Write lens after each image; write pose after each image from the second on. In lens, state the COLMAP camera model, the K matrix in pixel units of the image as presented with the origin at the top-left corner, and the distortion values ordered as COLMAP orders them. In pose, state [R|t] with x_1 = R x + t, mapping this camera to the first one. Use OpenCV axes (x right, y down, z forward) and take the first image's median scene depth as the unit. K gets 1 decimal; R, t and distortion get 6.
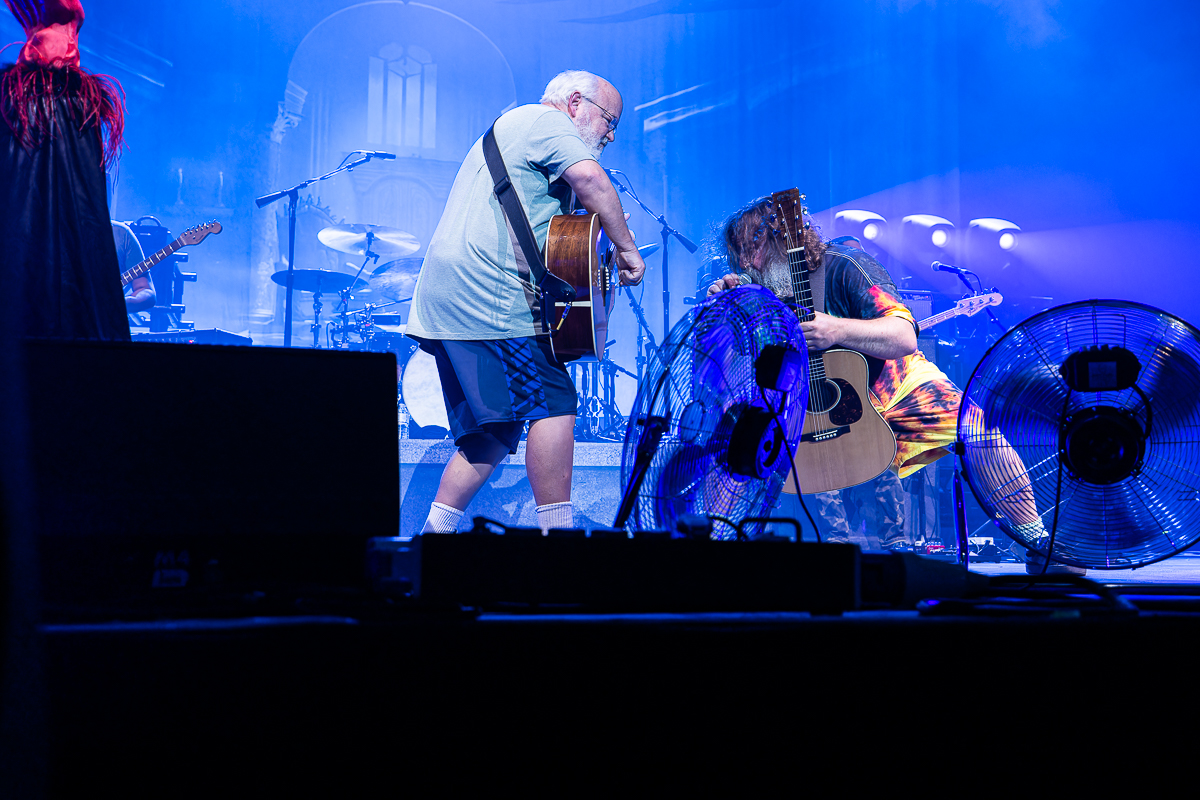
lens RADIAL K [[1210.8, 0, 604.1], [0, 1210.8, 372.4], [0, 0, 1]] dist [0.002199, 0.016939]
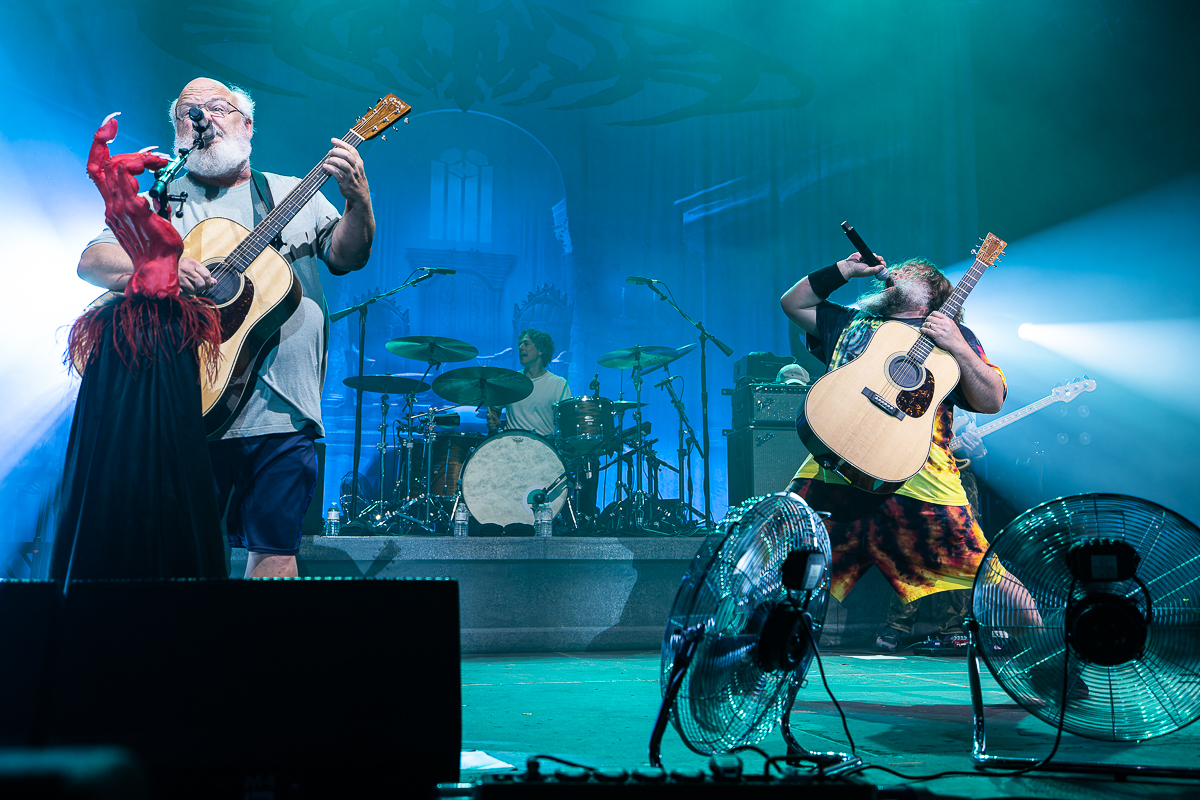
lens RADIAL K [[1131.1, 0, 604.2], [0, 1131.1, 370.1], [0, 0, 1]] dist [0.012863, -0.003327]
pose [[0.999173, -0.009654, -0.039503, 0.001954], [0.007853, 0.998934, -0.045481, -0.046798], [0.039900, 0.045133, 0.998184, -0.014246]]
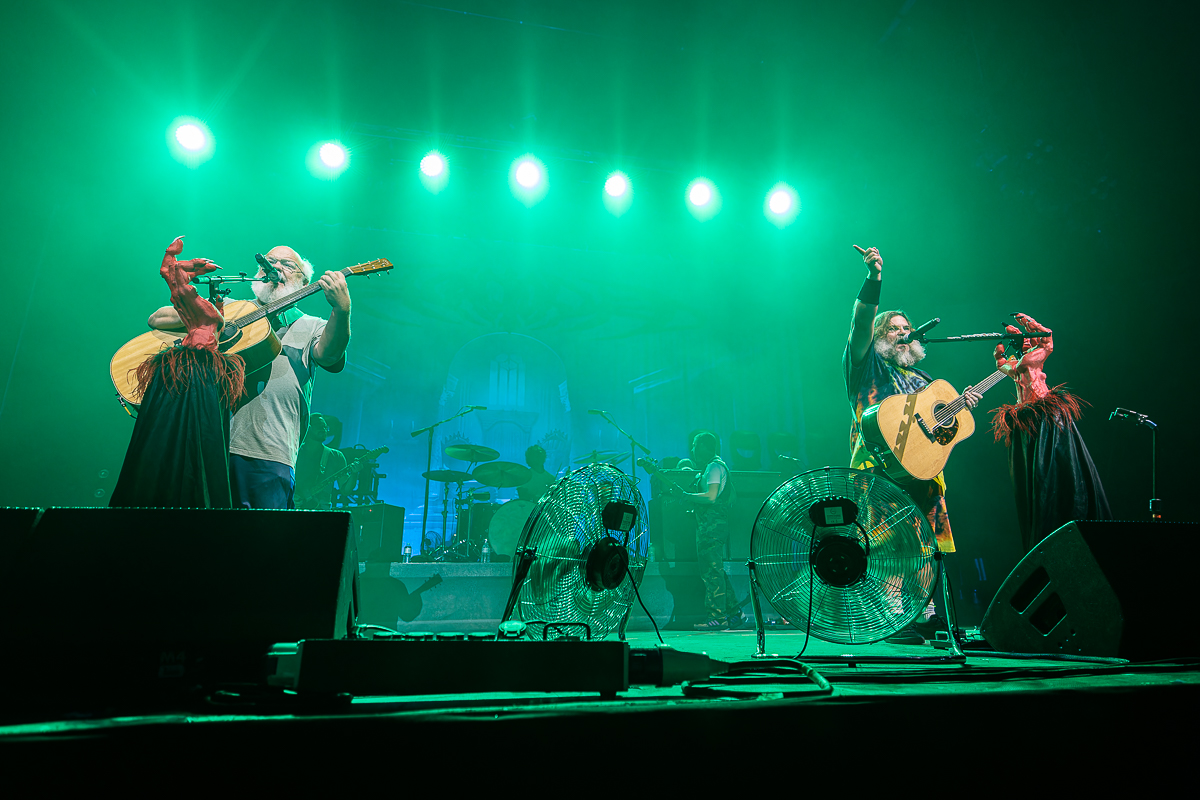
lens RADIAL K [[627.2, 0, 603.8], [0, 627.2, 419.9], [0, 0, 1]] dist [-0.000182, 0.000693]
pose [[0.998601, -0.031518, -0.042456, 0.054755], [0.024262, 0.986538, -0.161724, 0.001443], [0.046982, 0.160468, 0.985922, 0.059994]]
